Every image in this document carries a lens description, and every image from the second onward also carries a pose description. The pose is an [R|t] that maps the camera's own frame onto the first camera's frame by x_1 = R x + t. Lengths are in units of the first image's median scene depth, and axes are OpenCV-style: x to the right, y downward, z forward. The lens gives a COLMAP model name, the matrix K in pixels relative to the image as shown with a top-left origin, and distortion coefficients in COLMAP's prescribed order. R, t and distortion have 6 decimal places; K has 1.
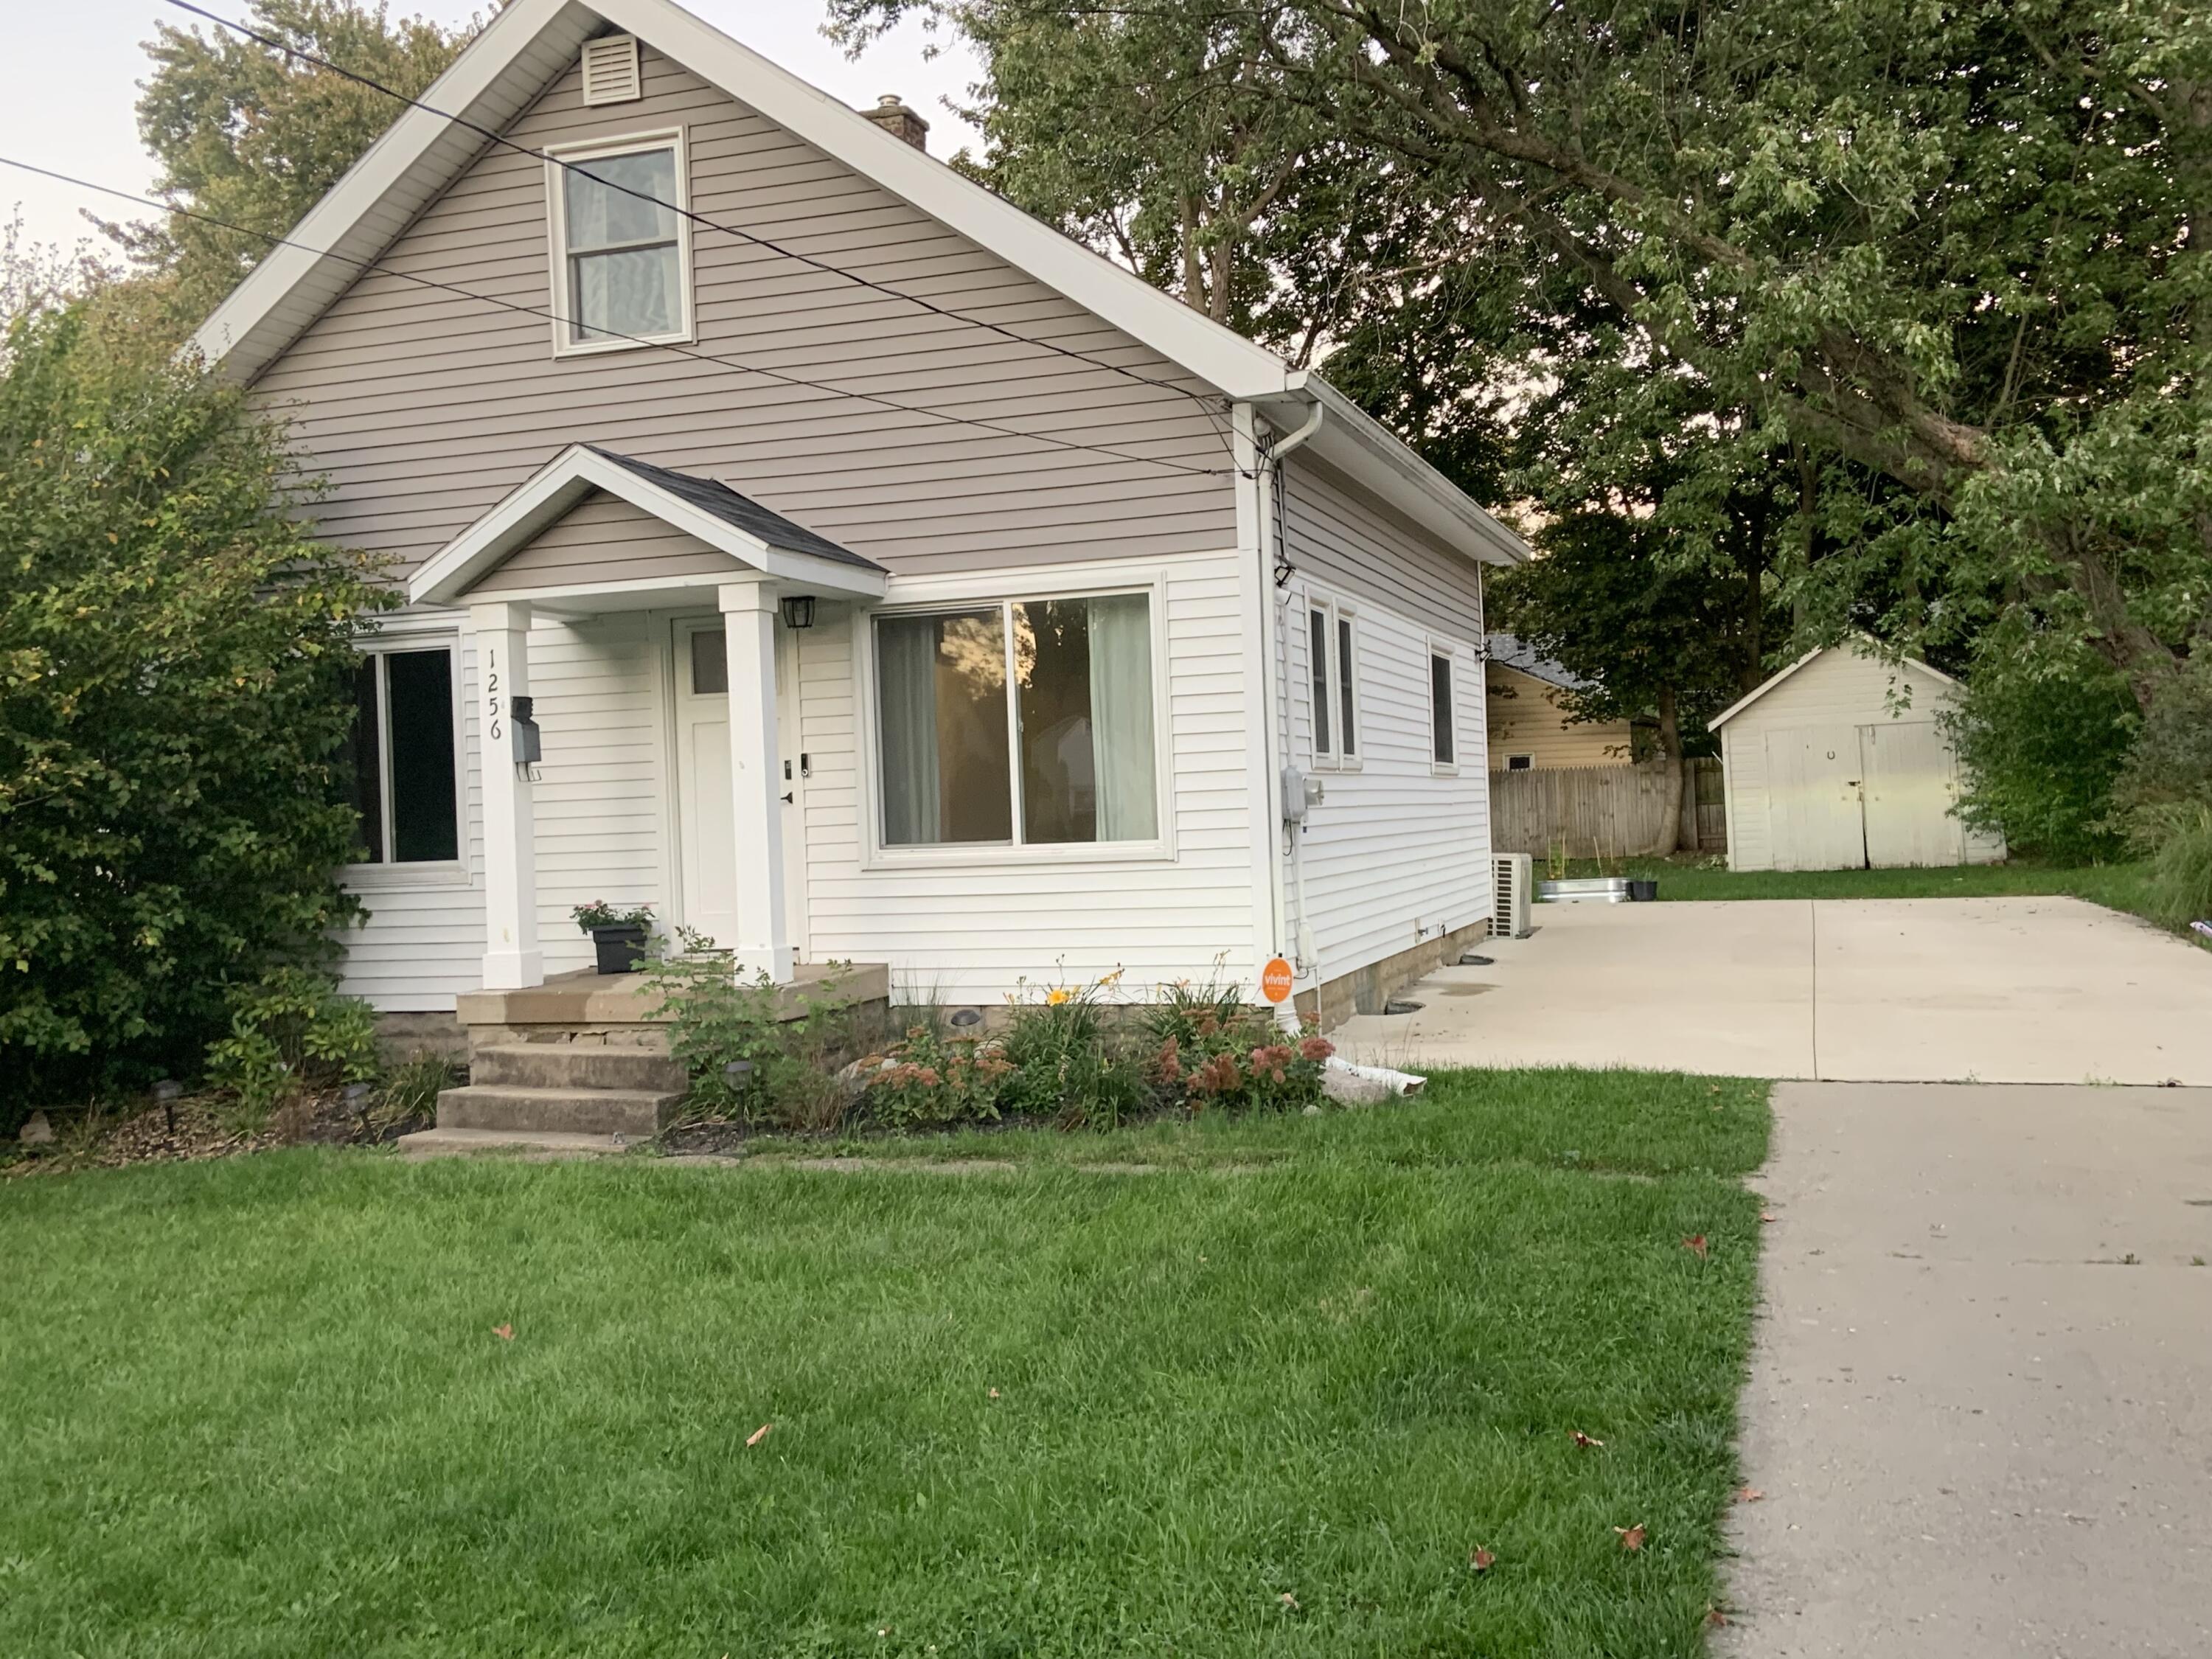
lens RADIAL K [[2101.2, 0, 1082.5], [0, 2101.2, 818.9], [0, 0, 1]] dist [0.073737, 0.000000]
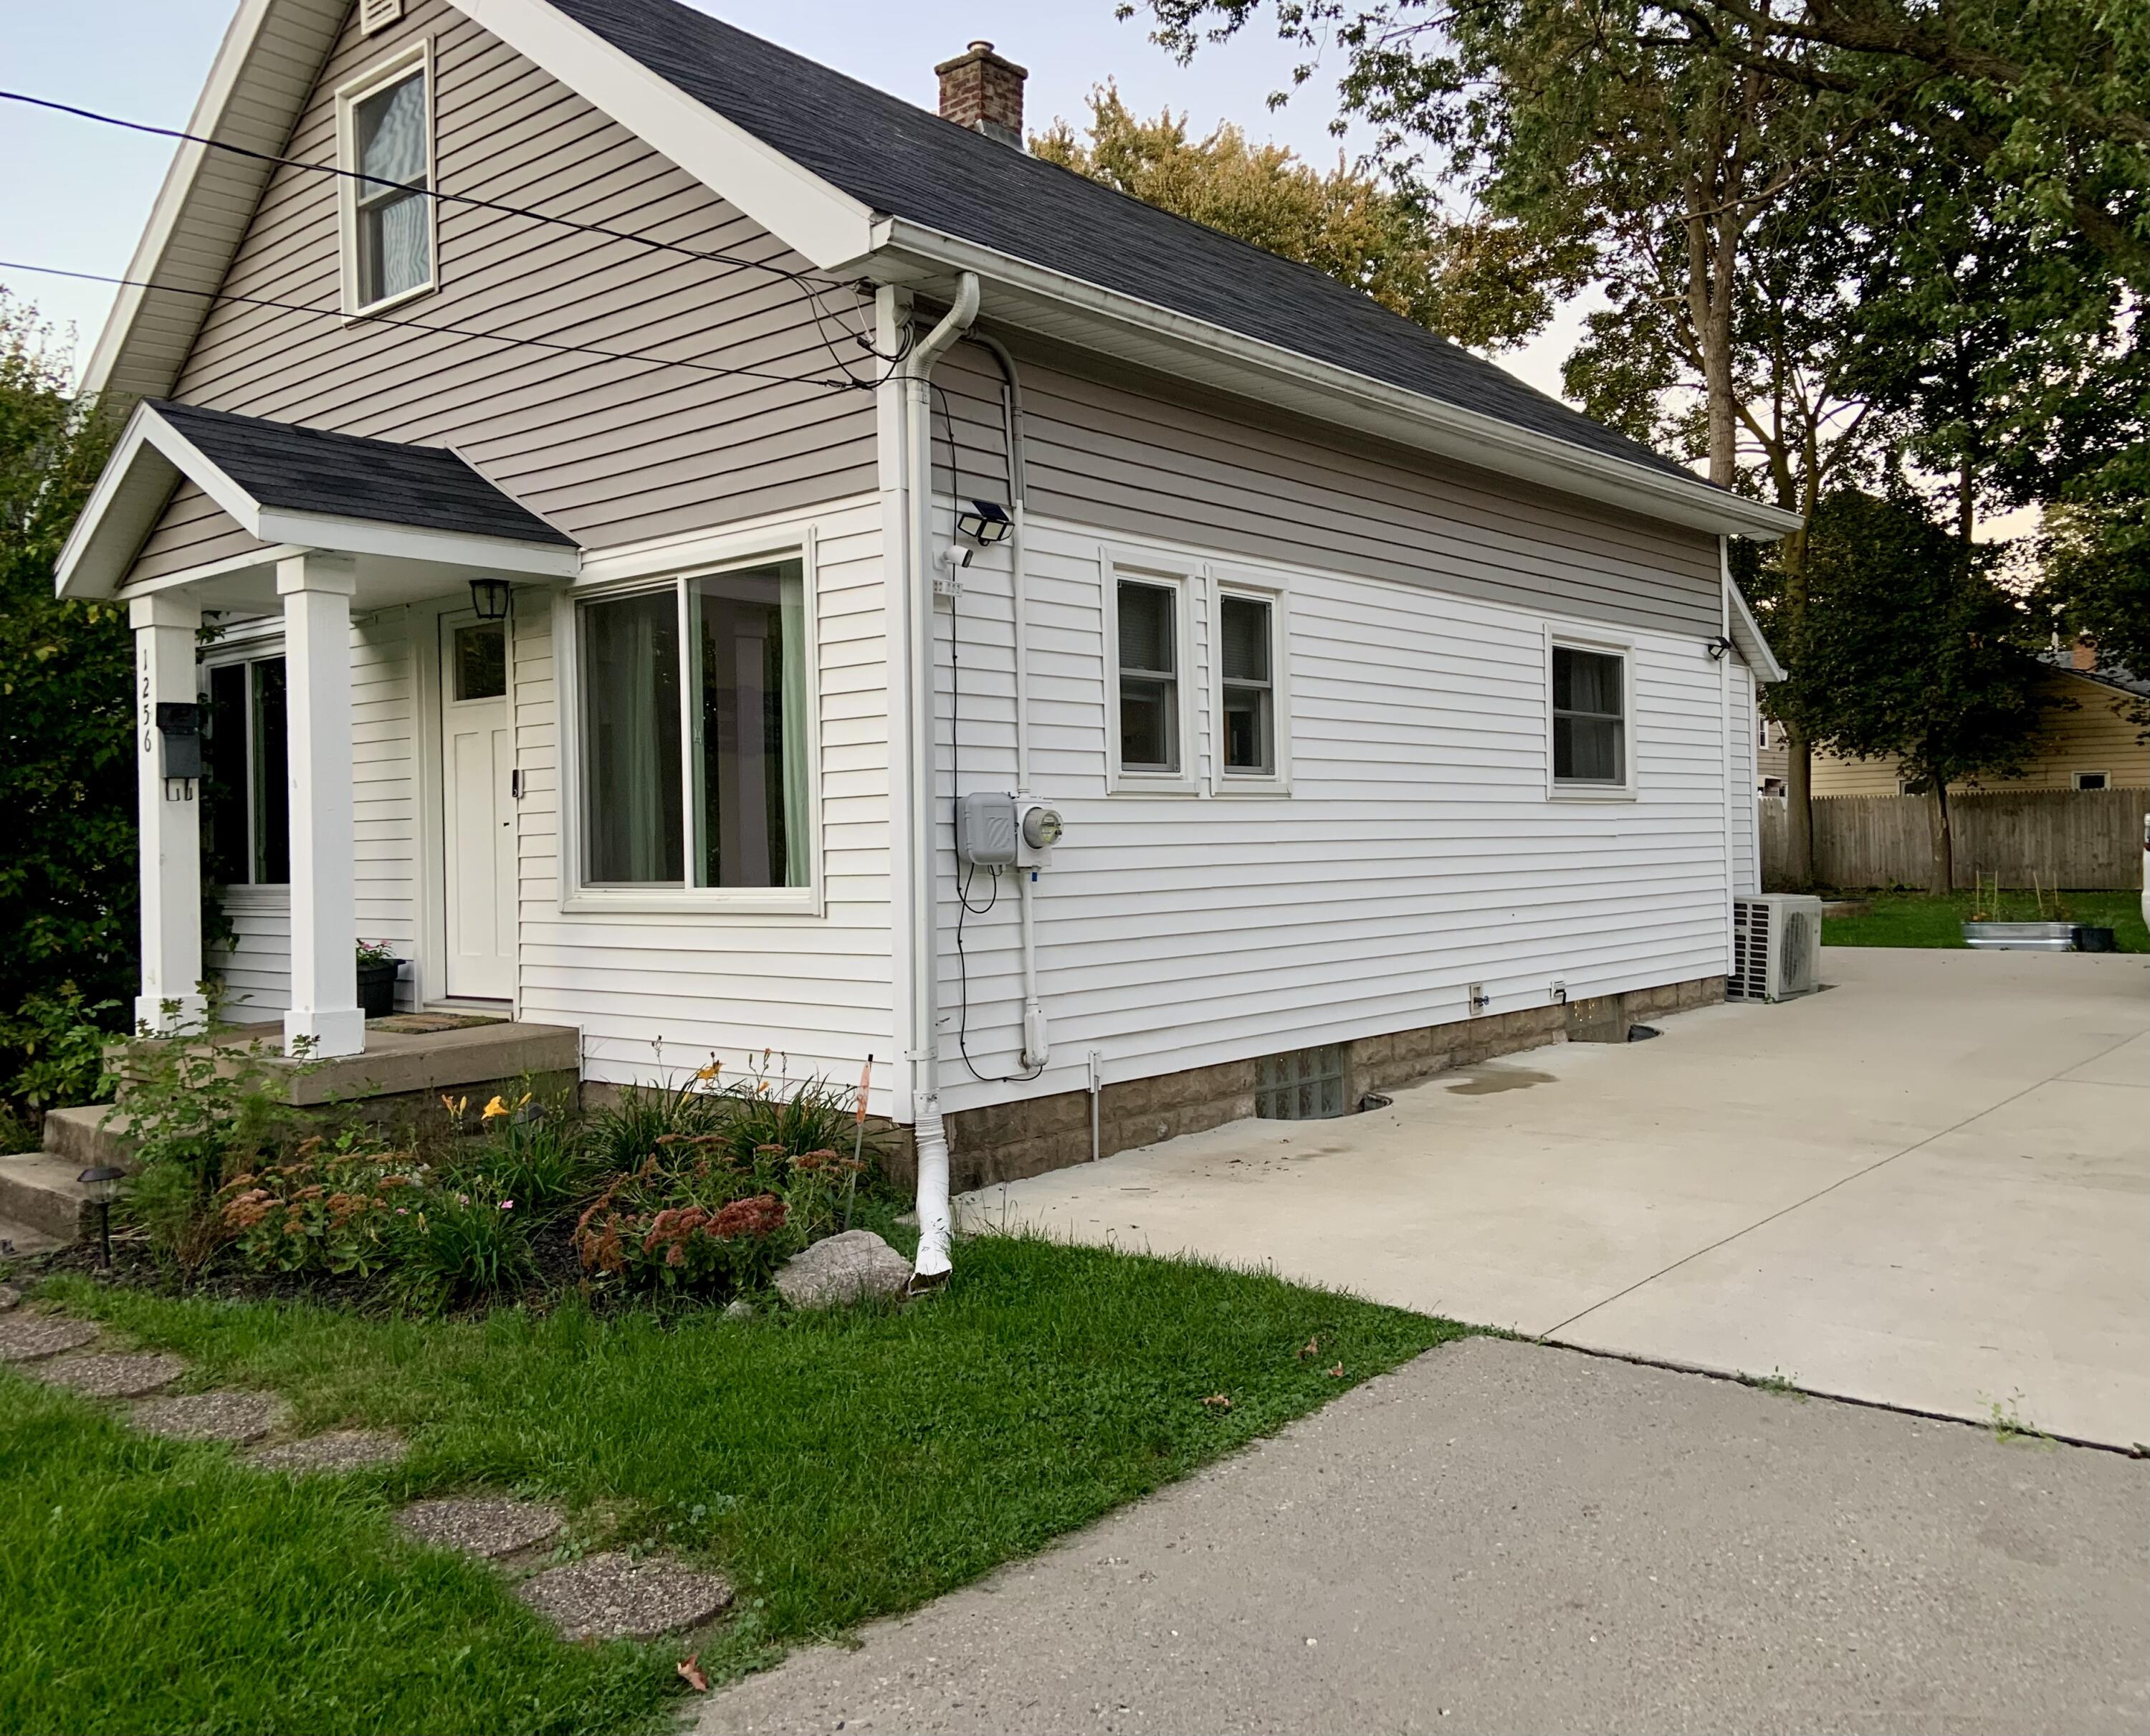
lens RADIAL K [[1797.5, 0, 1089.3], [0, 1797.5, 848.3], [0, 0, 1]] dist [0.045118, -0.015946]
pose [[0.930384, 0.018929, -0.366098, 0.166983], [-0.014326, 0.999781, 0.015286, -0.006984], [0.366307, -0.008977, 0.930451, 0.202856]]
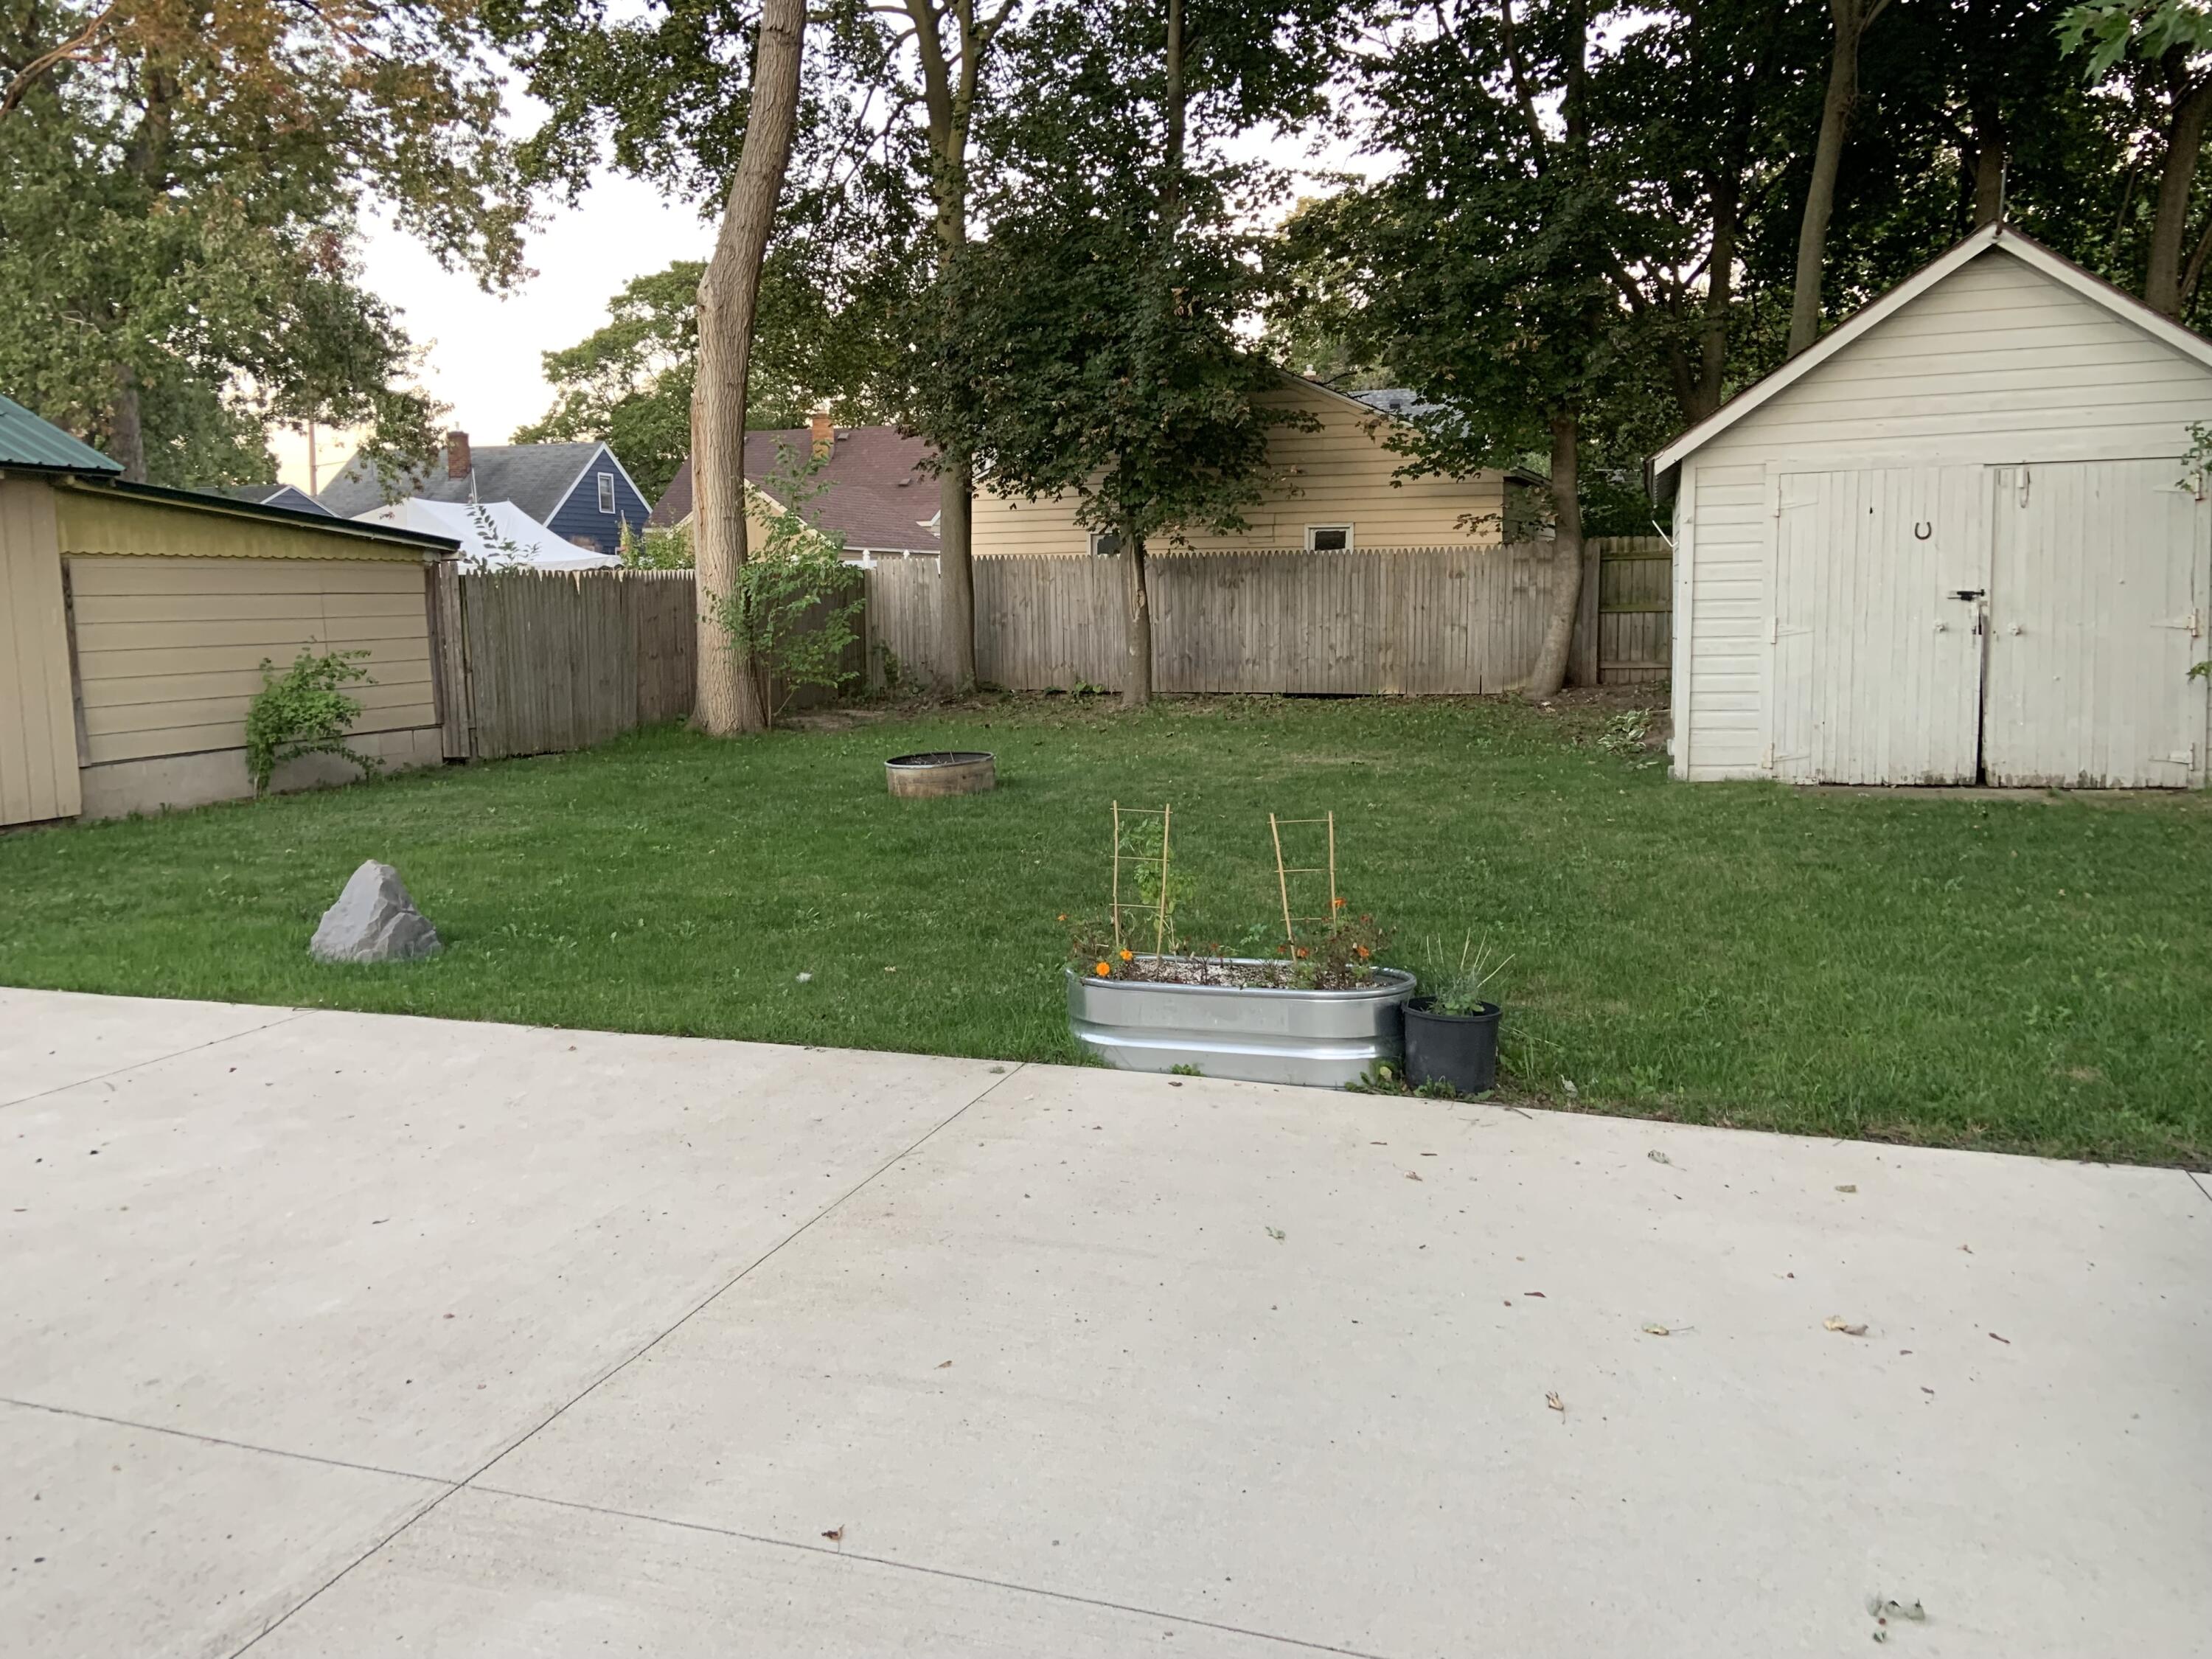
lens RADIAL K [[1705.9, 0, 1099.0], [0, 1705.9, 839.6], [0, 0, 1]] dist [0.075082, -0.000093]
pose [[0.999582, 0.021679, 0.019140, 0.230561], [-0.024251, 0.988928, 0.146401, -0.020006], [-0.015754, -0.146804, 0.989040, 0.841837]]
